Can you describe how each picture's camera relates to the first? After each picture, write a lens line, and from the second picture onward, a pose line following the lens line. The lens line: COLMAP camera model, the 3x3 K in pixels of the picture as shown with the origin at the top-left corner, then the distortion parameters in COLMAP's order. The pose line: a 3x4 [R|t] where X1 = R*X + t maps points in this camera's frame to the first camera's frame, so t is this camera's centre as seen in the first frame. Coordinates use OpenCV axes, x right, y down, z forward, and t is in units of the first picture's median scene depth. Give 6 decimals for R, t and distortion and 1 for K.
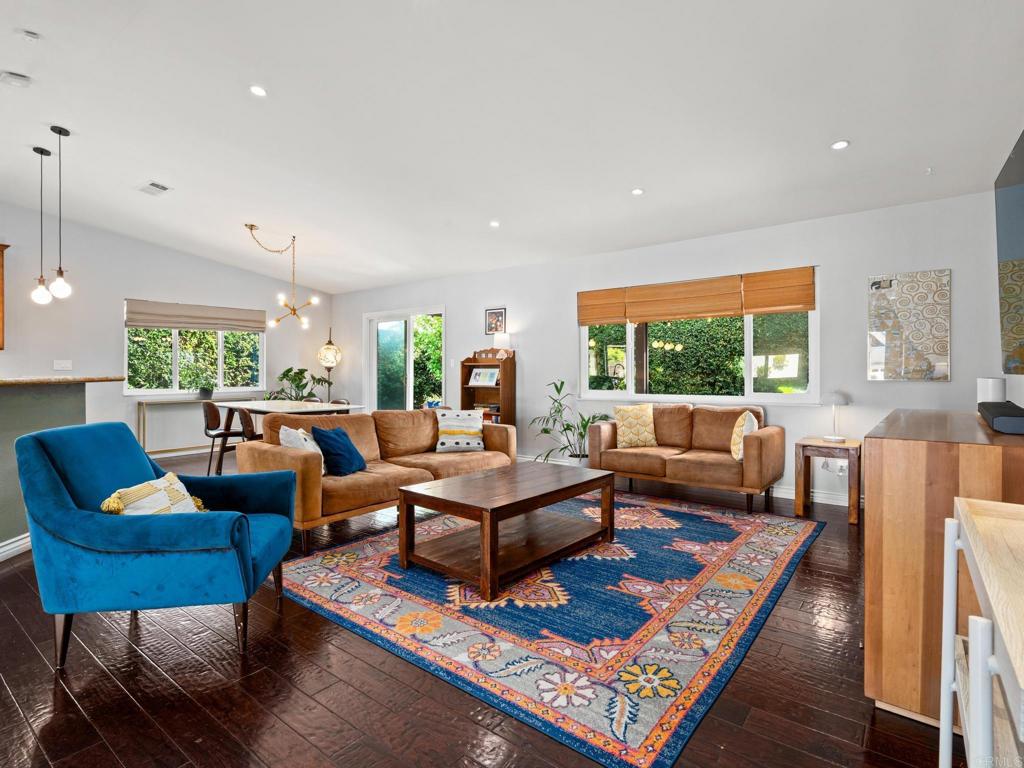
lens RADIAL K [[524.2, 0, 507.5], [0, 524.2, 377.0], [0, 0, 1]] dist [-0.007236, 0.001107]
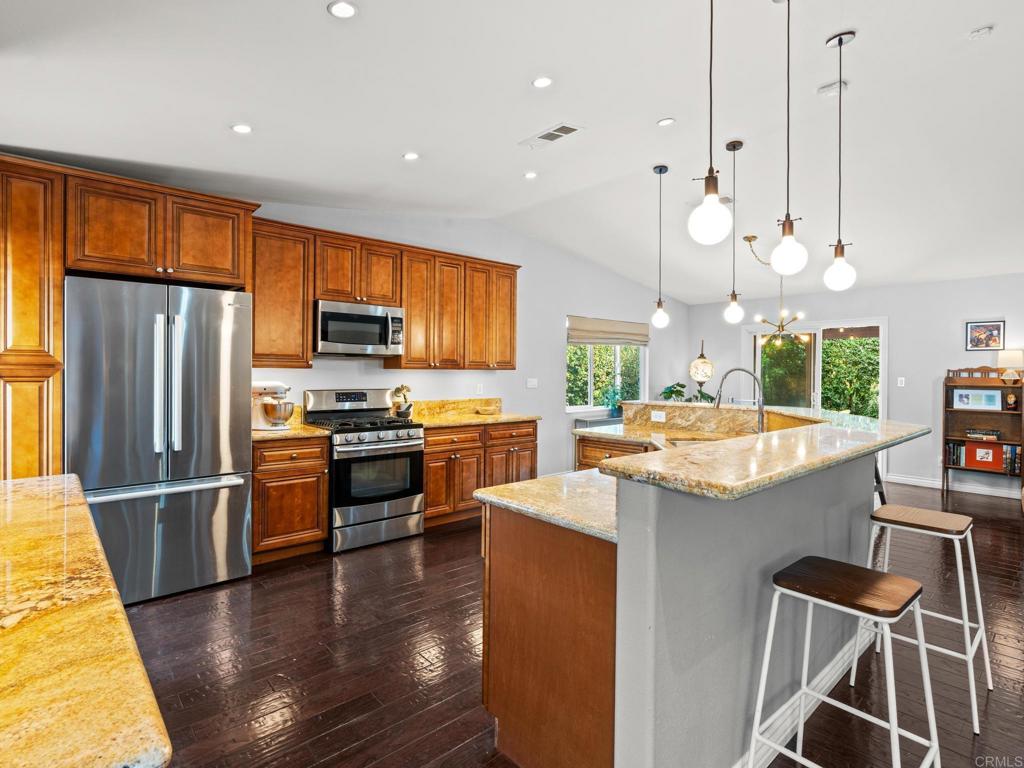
lens RADIAL K [[524.2, 0, 508.7], [0, 524.2, 380.2], [0, 0, 1]] dist [-0.007236, 0.001107]
pose [[0.984440, 0.008716, -0.175506, -0.653051], [-0.007786, 0.999952, 0.005988, -0.031091], [0.175550, -0.004528, 0.984460, 0.001457]]
